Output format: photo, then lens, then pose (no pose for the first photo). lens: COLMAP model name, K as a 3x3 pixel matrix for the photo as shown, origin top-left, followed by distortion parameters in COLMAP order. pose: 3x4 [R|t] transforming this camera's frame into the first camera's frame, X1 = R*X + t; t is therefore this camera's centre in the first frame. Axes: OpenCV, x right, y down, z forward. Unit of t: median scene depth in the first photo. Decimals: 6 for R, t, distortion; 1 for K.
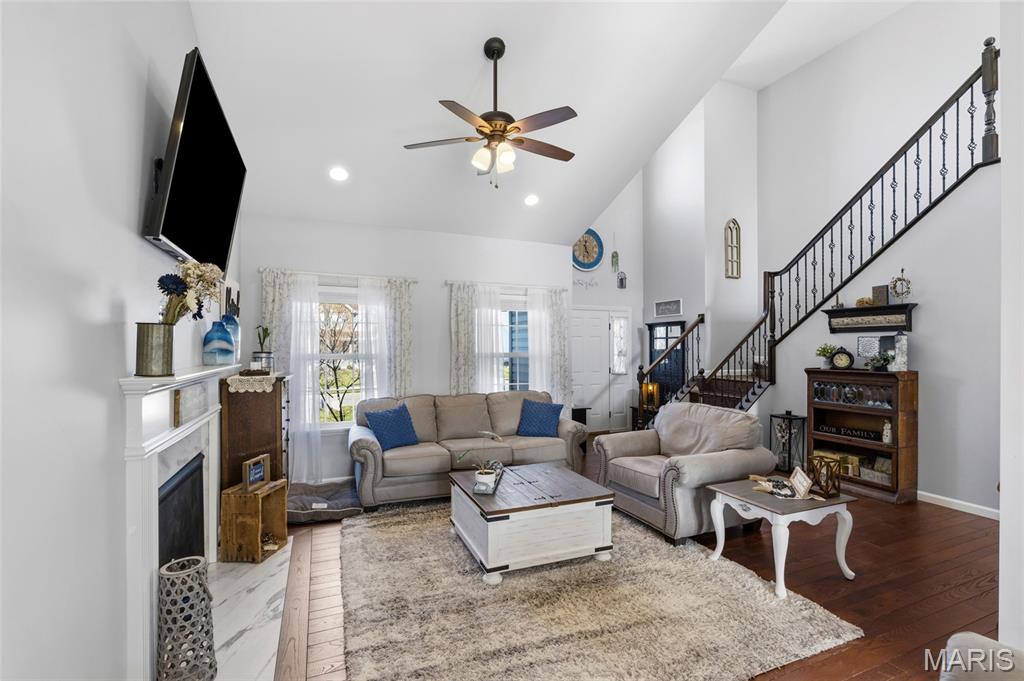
lens RADIAL K [[463.0, 0, 513.0], [0, 463.0, 345.7], [0, 0, 1]] dist [-0.003775, 0.001029]
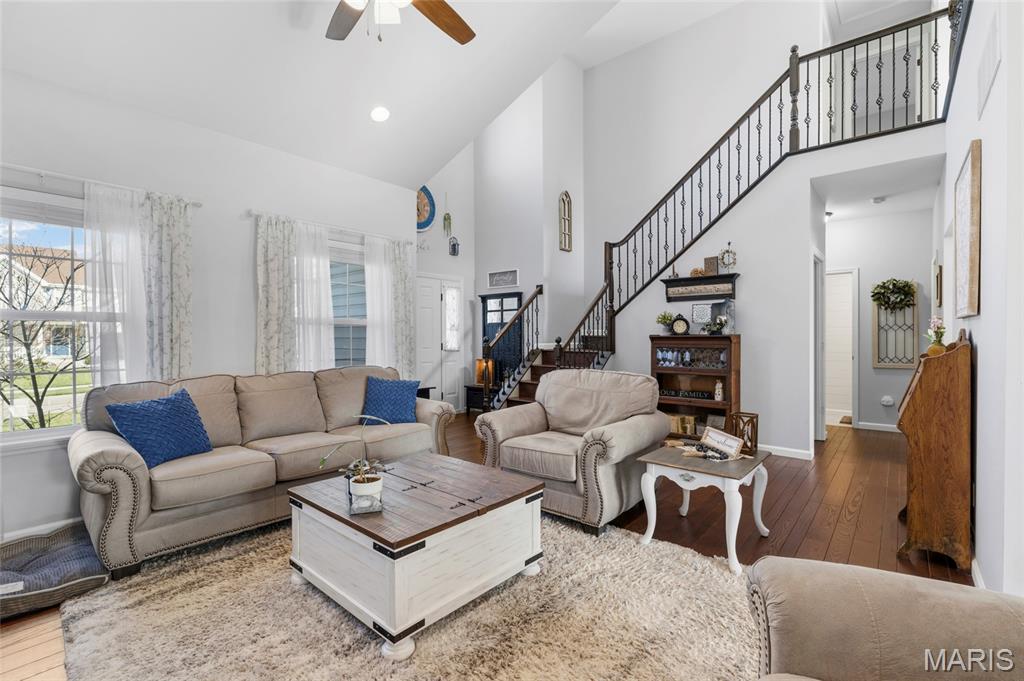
lens RADIAL K [[463.0, 0, 508.1], [0, 463.0, 336.3], [0, 0, 1]] dist [-0.003775, 0.001029]
pose [[0.896807, -0.003703, 0.442407, -0.120184], [0.003345, 0.999993, 0.001591, 0.055598], [-0.442409, 0.000053, 0.896813, 0.247657]]
